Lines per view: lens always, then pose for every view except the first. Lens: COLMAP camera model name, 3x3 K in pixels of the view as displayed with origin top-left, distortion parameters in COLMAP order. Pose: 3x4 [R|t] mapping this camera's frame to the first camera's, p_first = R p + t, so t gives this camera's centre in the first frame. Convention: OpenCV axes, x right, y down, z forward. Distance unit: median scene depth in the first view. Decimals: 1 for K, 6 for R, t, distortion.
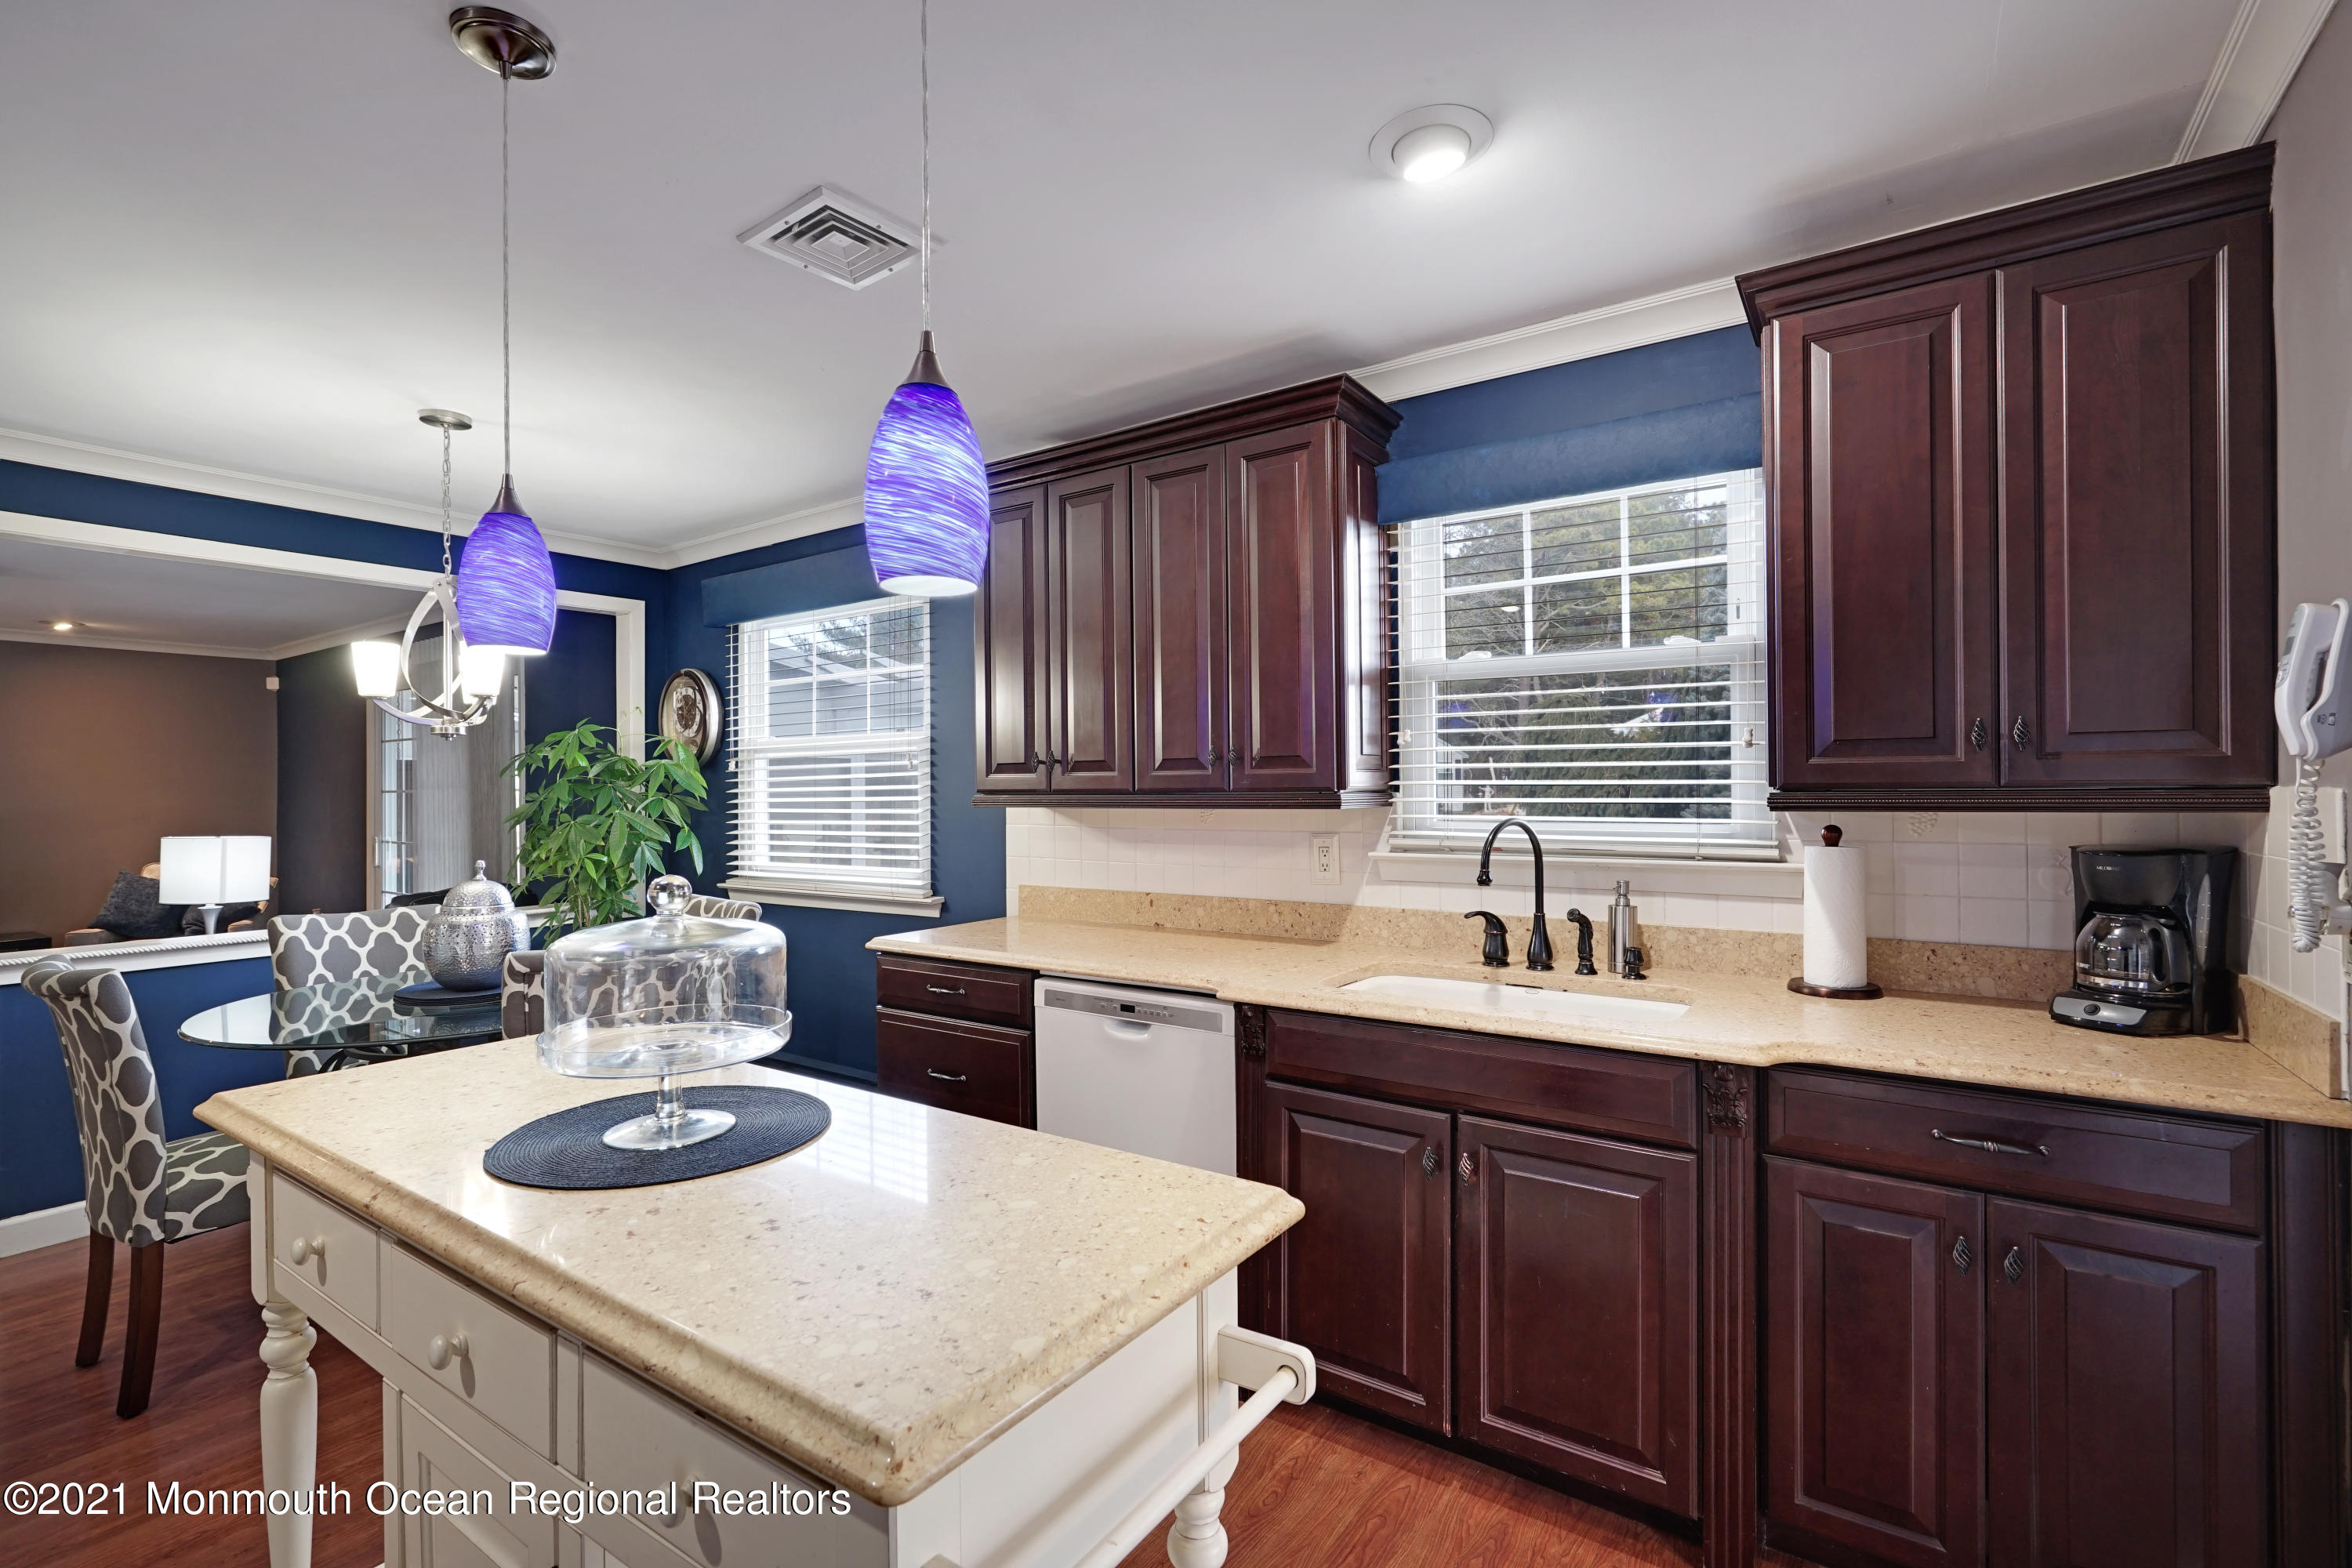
lens RADIAL K [[1054.1, 0, 1173.9], [0, 1054.1, 790.4], [0, 0, 1]] dist [0.001191, 0.000092]
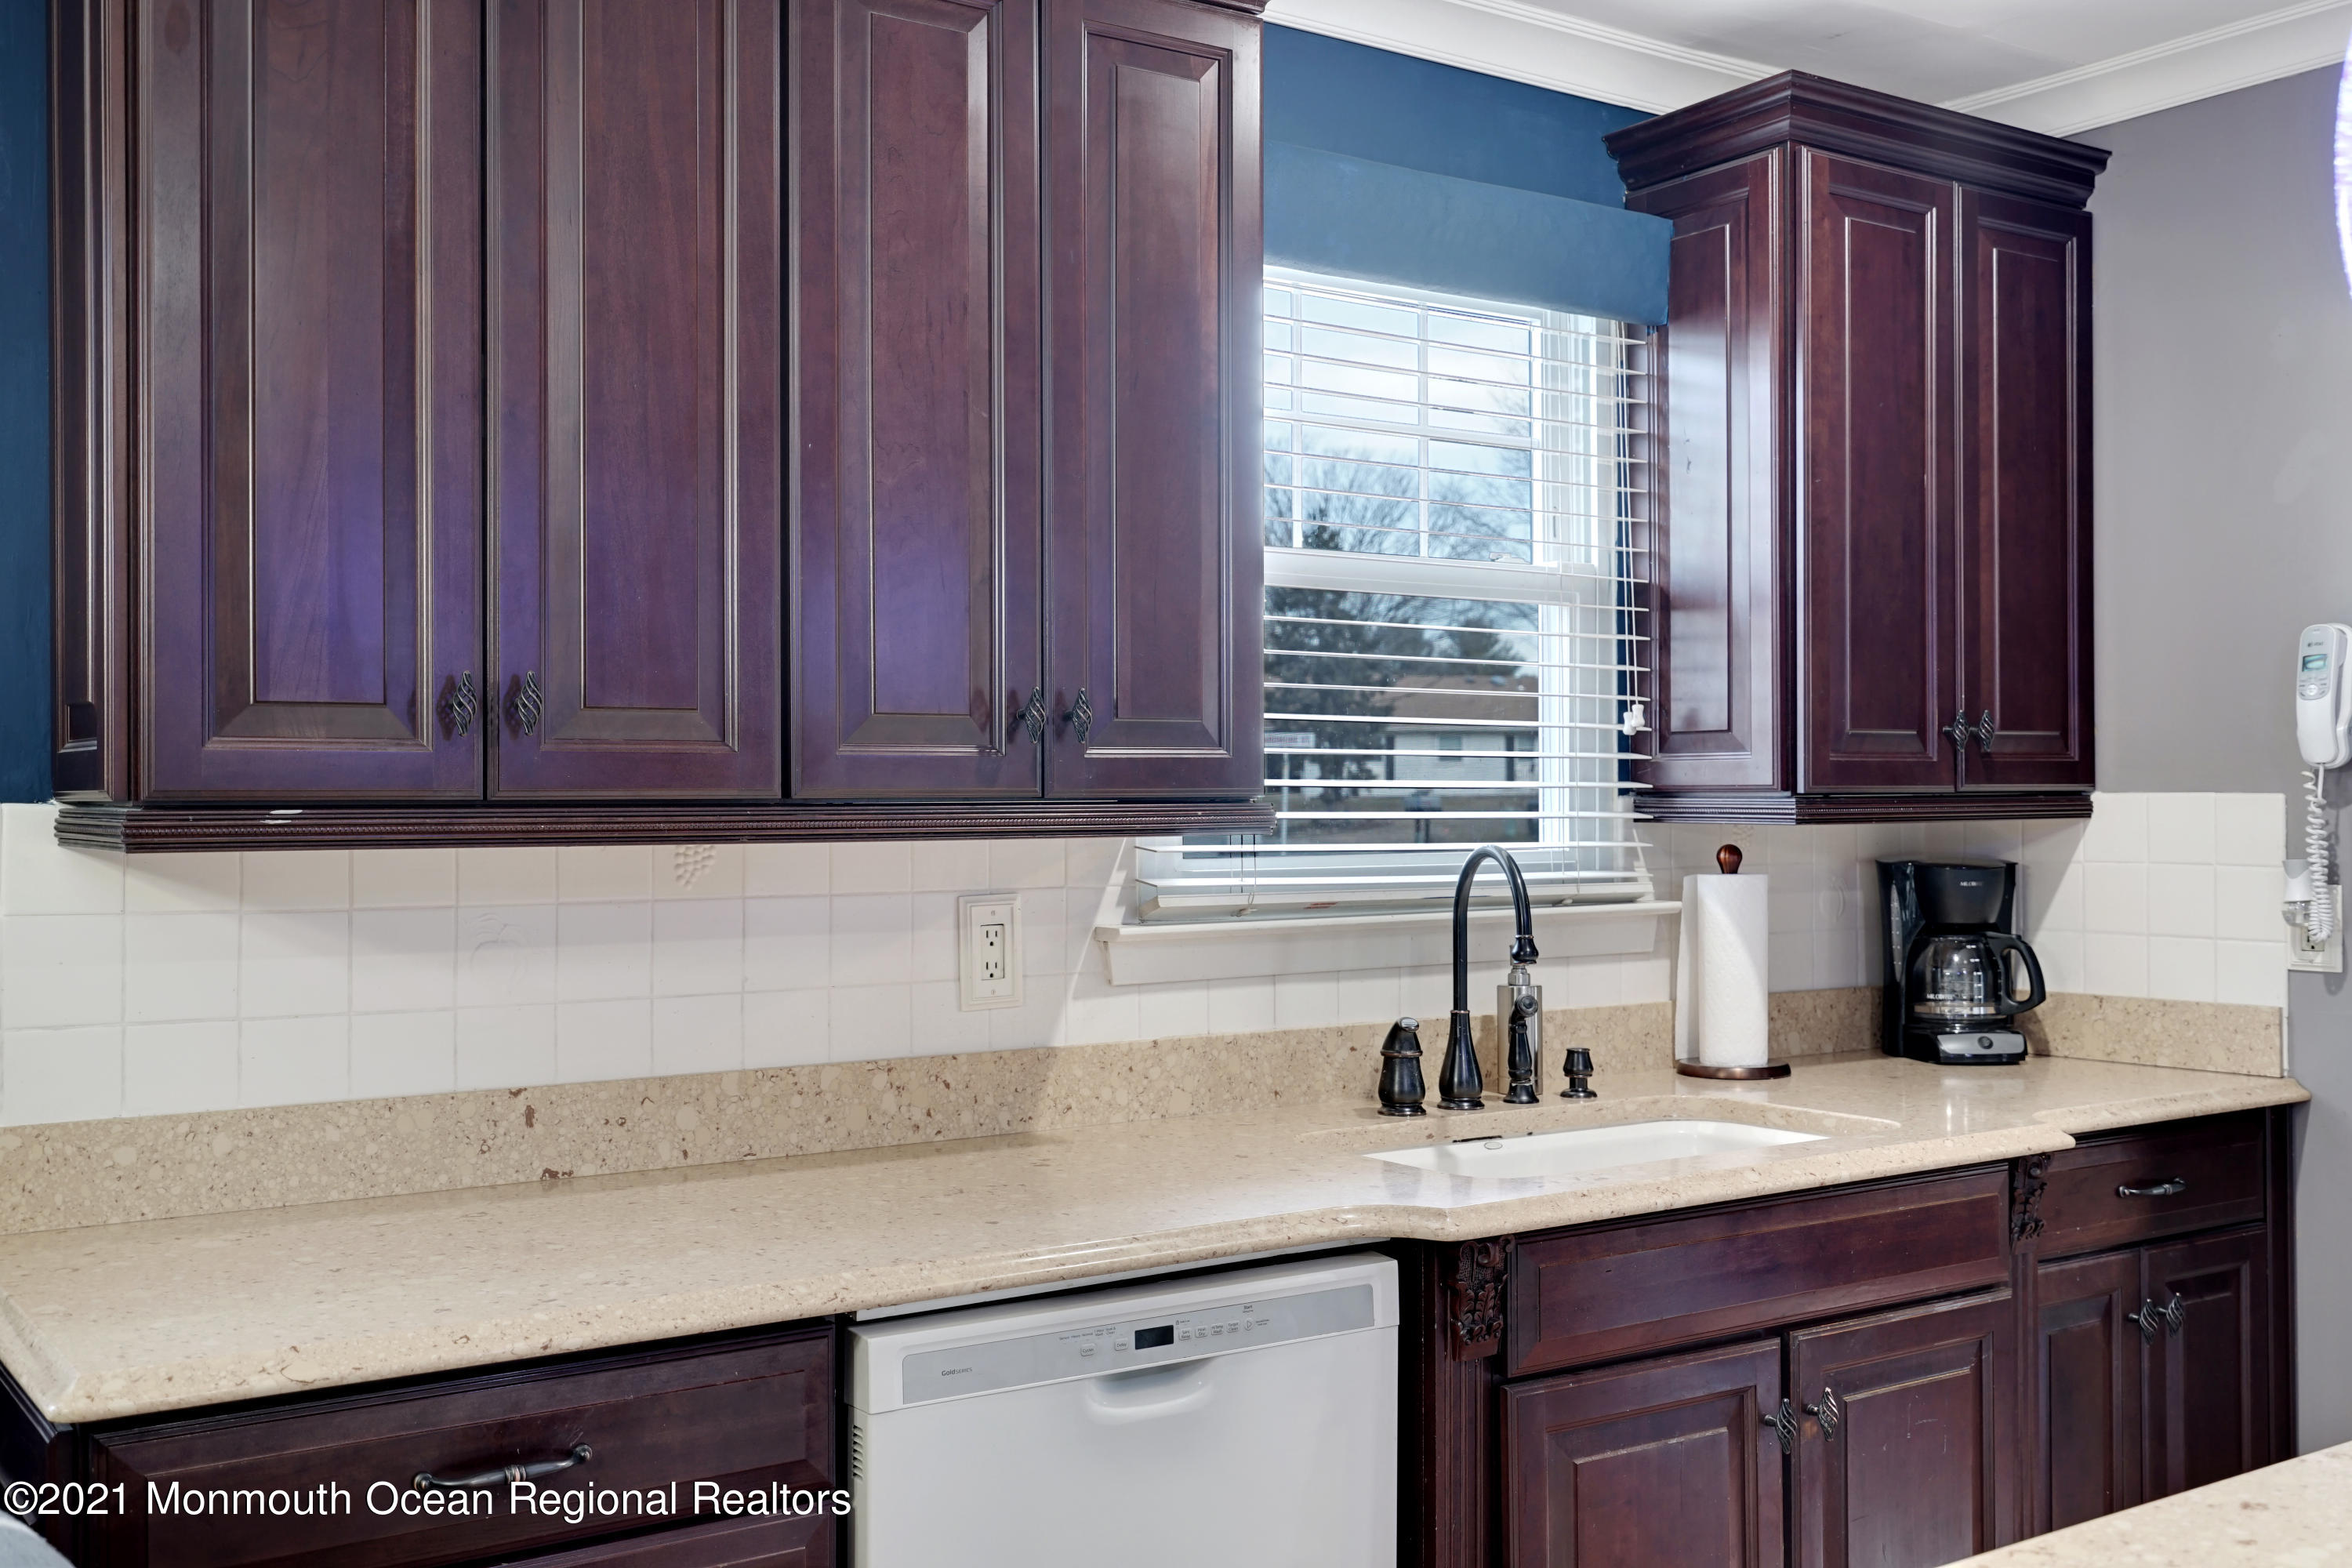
lens RADIAL K [[2358.7, 0, 1175.9], [0, 2358.7, 766.6], [0, 0, 1]] dist [0.009624, 0.000000]
pose [[0.357347, 0.011711, 0.933898, -0.900899], [0.001987, 0.999910, -0.013299, 0.000475], [-0.933970, 0.006608, 0.357291, 0.676810]]
